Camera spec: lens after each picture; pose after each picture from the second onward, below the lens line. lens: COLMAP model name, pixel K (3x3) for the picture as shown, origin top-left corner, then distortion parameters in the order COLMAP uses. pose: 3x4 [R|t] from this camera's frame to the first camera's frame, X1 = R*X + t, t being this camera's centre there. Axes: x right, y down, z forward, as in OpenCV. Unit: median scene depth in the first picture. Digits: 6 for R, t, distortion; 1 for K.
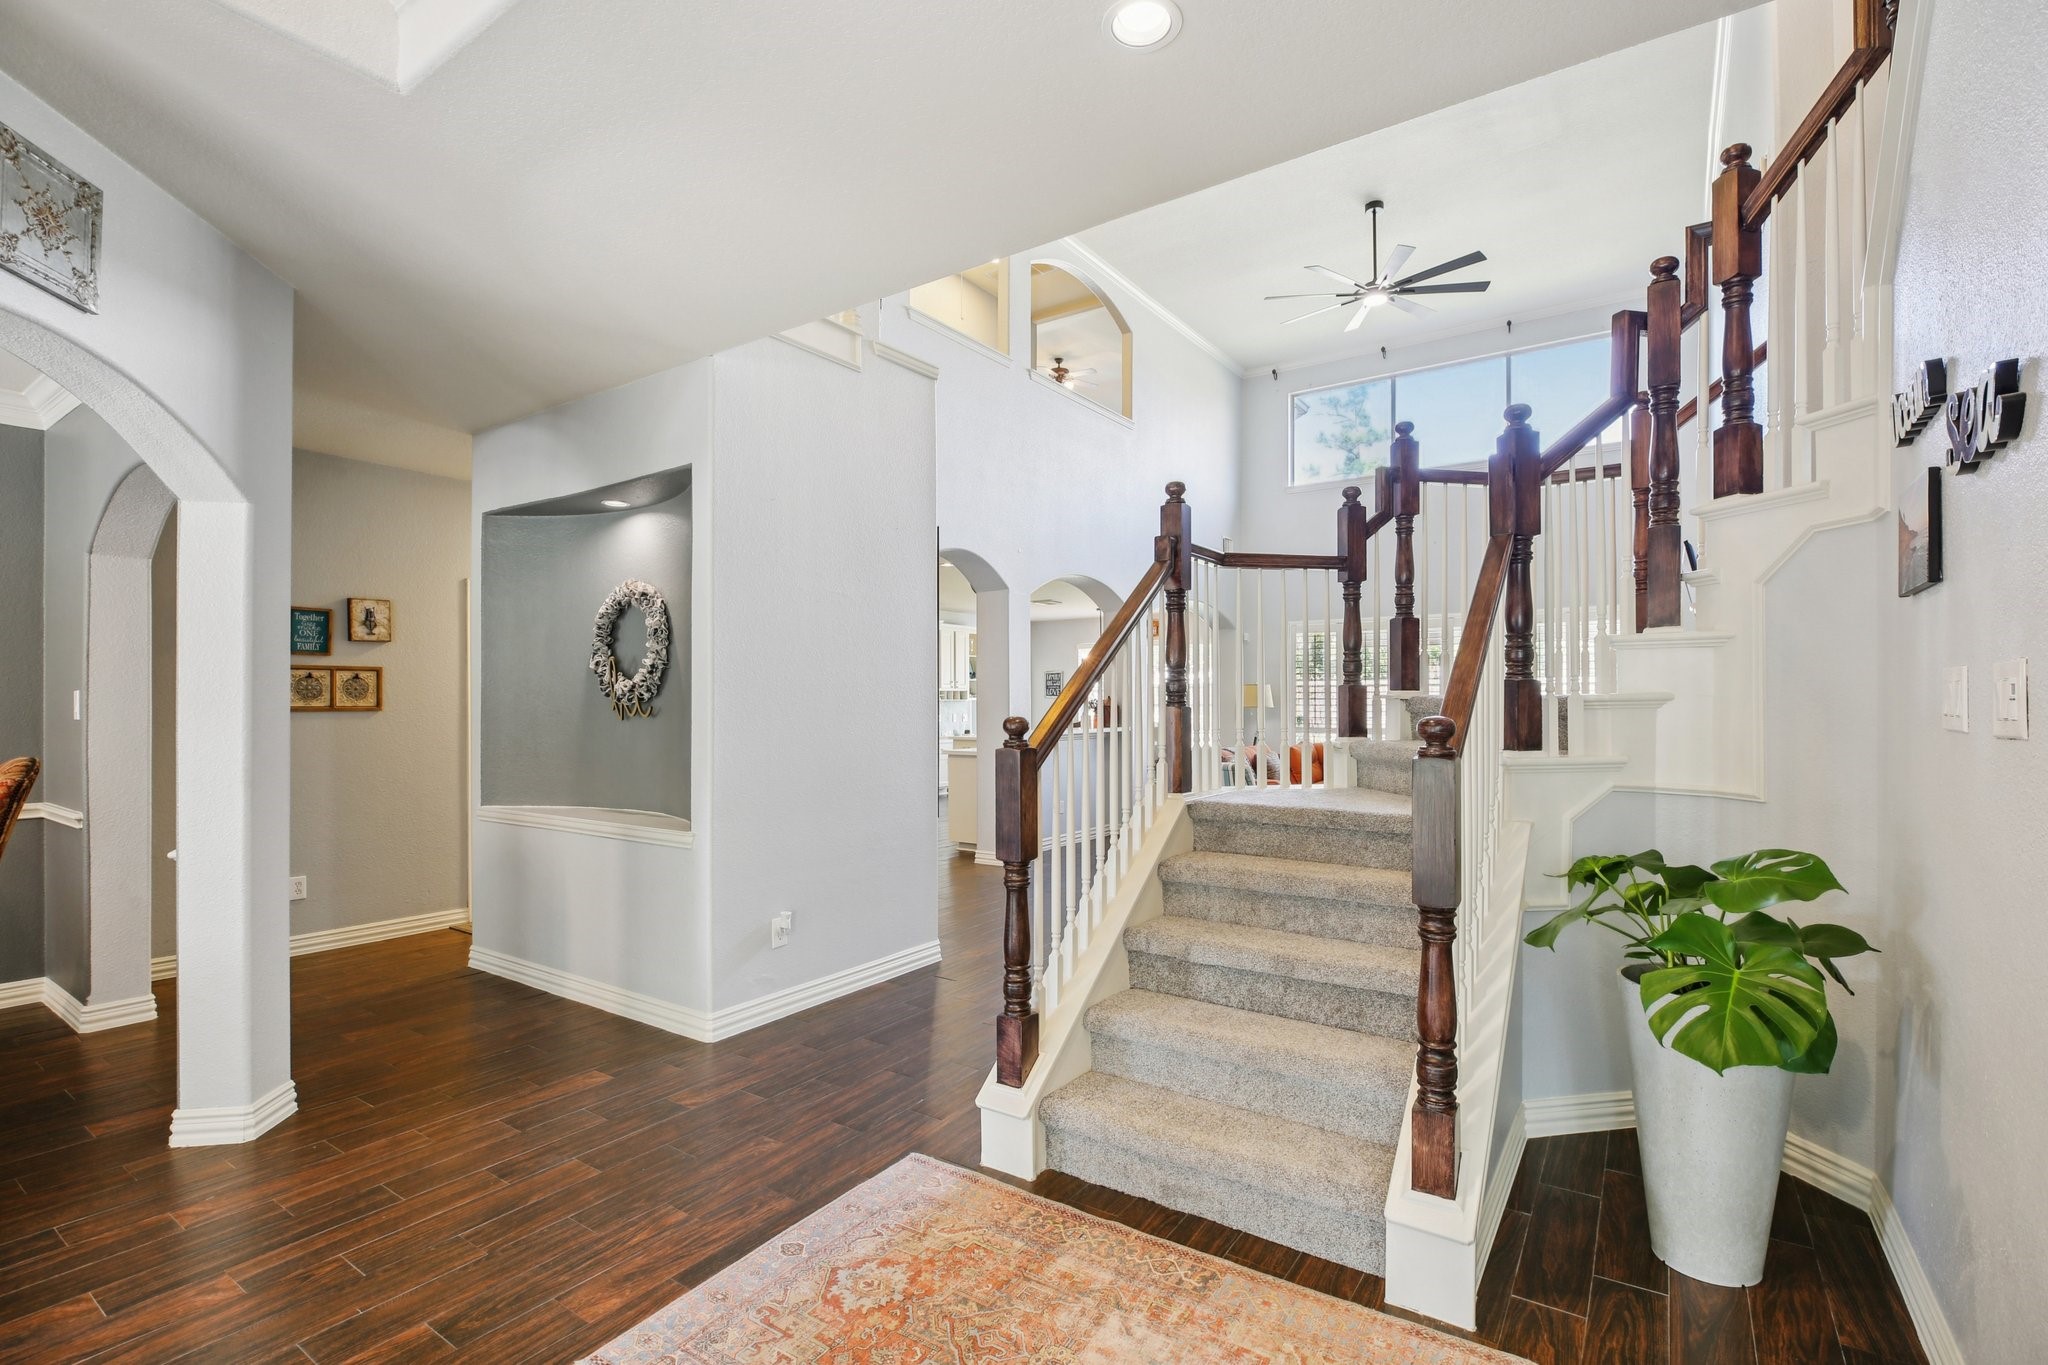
lens RADIAL K [[932.8, 0, 1027.3], [0, 932.8, 689.4], [0, 0, 1]] dist [-0.012268, -0.001121]
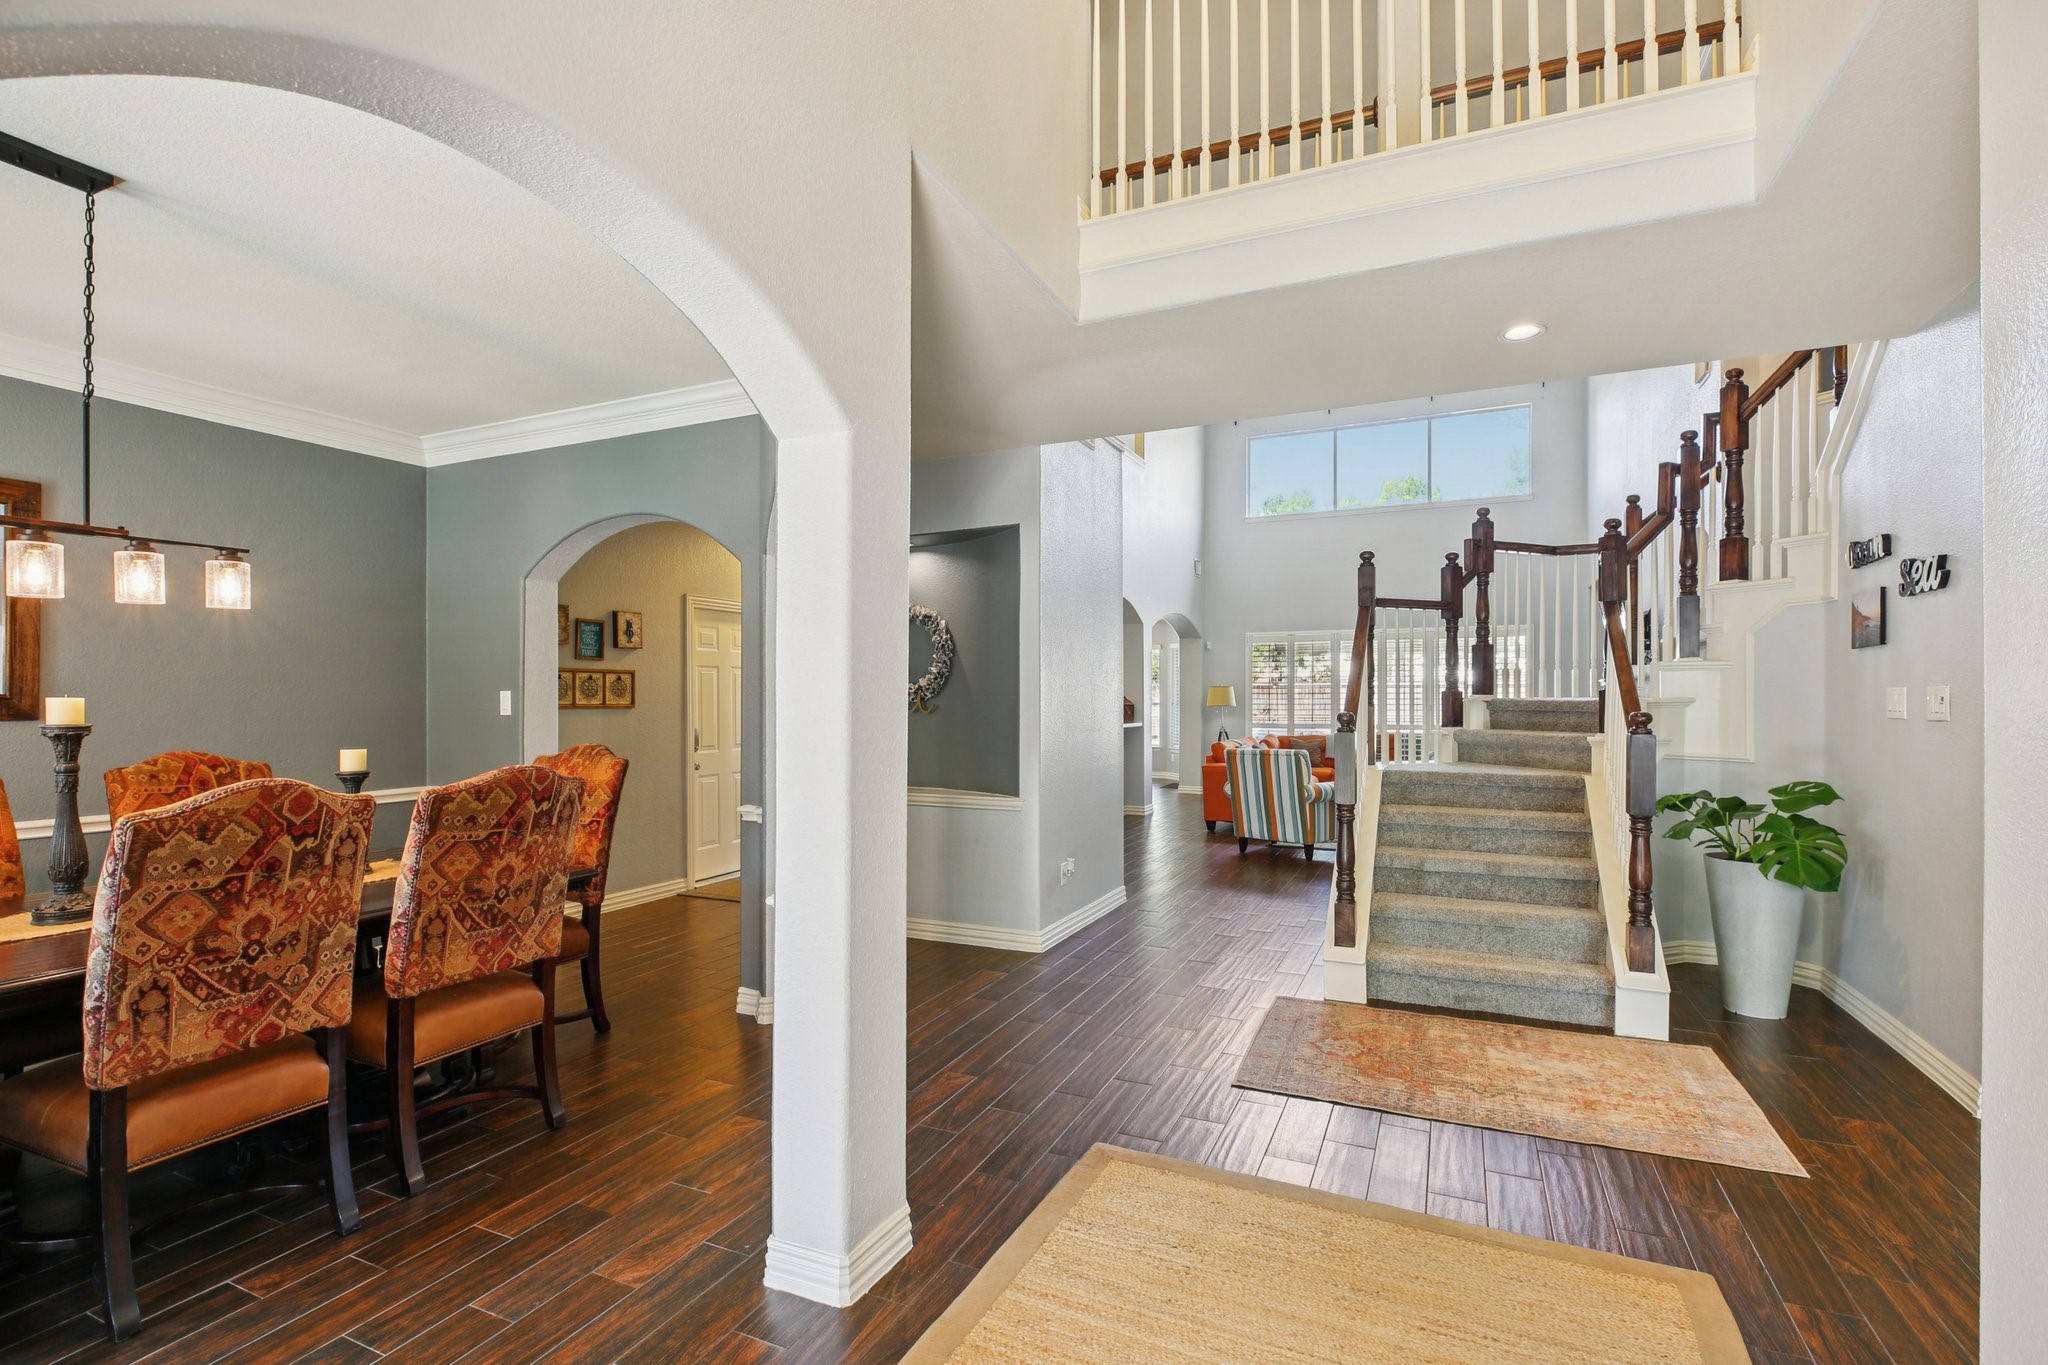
lens RADIAL K [[932.8, 0, 1020.1], [0, 932.8, 690.1], [0, 0, 1]] dist [-0.012268, -0.001121]
pose [[0.986205, 0.004046, 0.165480, -0.749271], [-0.004606, 0.999985, 0.003002, -0.009489], [-0.165466, -0.003723, 0.986209, -0.418030]]
